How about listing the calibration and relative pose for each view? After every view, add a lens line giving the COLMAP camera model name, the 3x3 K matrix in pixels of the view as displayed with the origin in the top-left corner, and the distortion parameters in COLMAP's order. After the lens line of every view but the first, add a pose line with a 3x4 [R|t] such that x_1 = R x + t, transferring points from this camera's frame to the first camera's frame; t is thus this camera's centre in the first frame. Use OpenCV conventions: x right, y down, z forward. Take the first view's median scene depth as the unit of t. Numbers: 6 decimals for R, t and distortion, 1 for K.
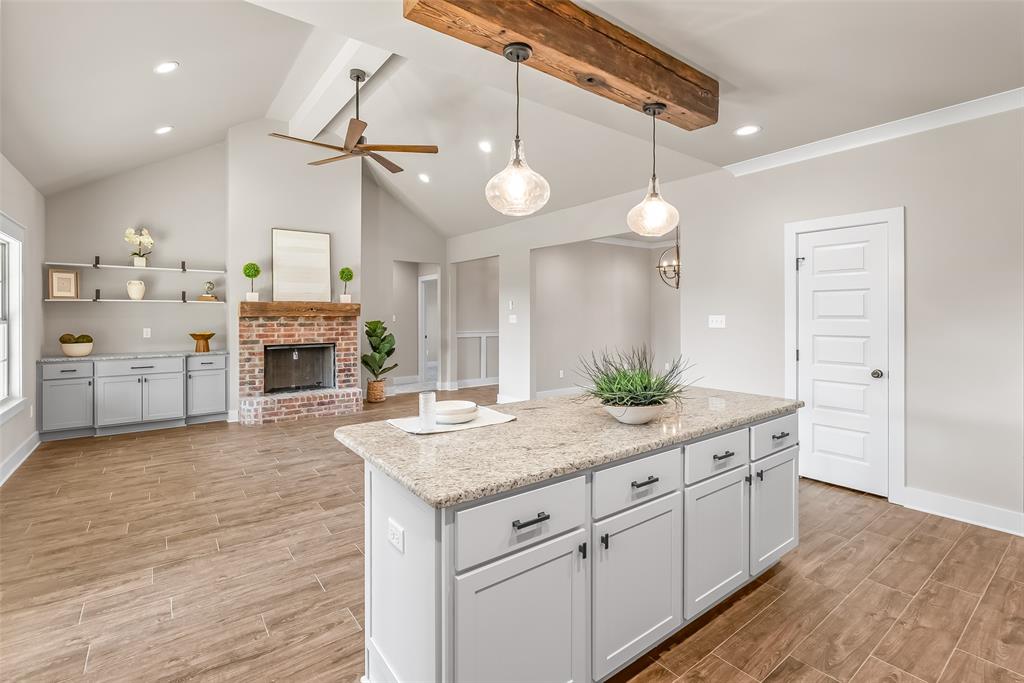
lens RADIAL K [[473.8, 0, 517.2], [0, 473.8, 311.7], [0, 0, 1]] dist [-0.010911, 0.002869]
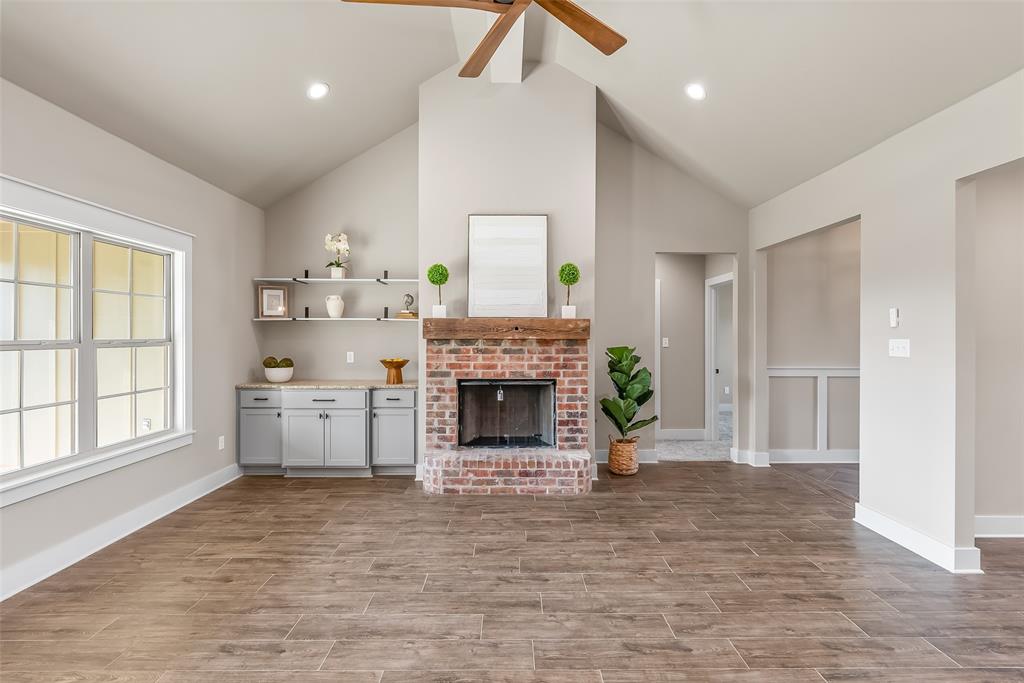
lens RADIAL K [[473.8, 0, 511.7], [0, 473.8, 335.7], [0, 0, 1]] dist [-0.010911, 0.002869]
pose [[0.794781, 0.003413, -0.606887, -0.034924], [-0.000332, 0.999986, 0.005189, 0.001592], [0.606897, -0.003923, 0.794771, 0.475695]]
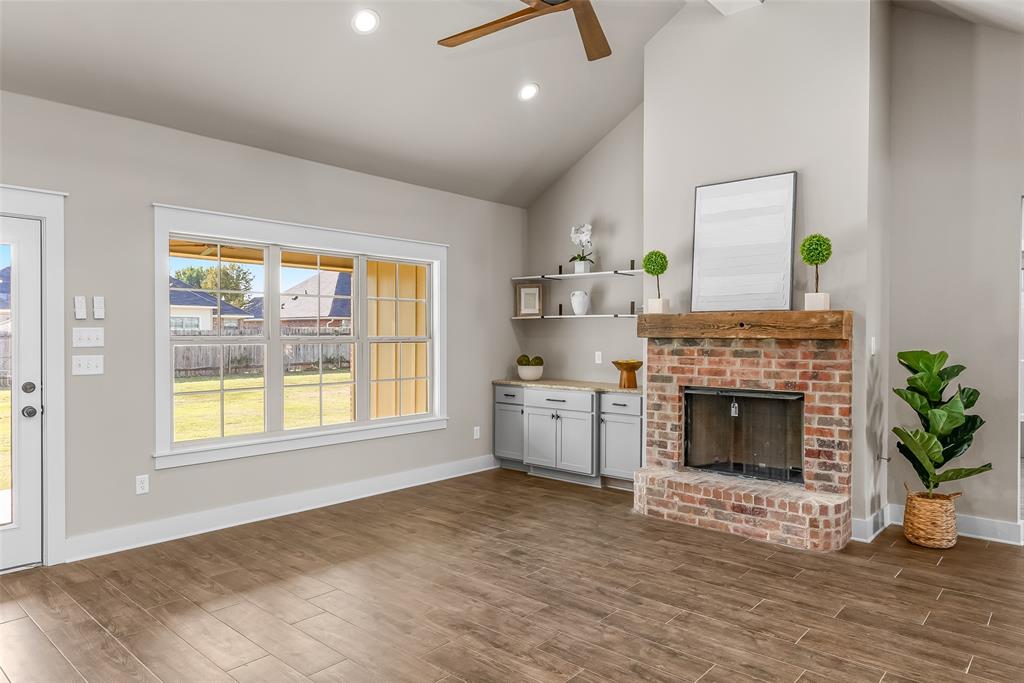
lens RADIAL K [[650.2, 0, 514.2], [0, 650.2, 336.6], [0, 0, 1]] dist [-0.008975, 0.005295]
pose [[0.186718, 0.007689, -0.982383, 0.231927], [0.001733, 0.999965, 0.008156, 0.001625], [0.982412, -0.003225, 0.186698, 0.632770]]
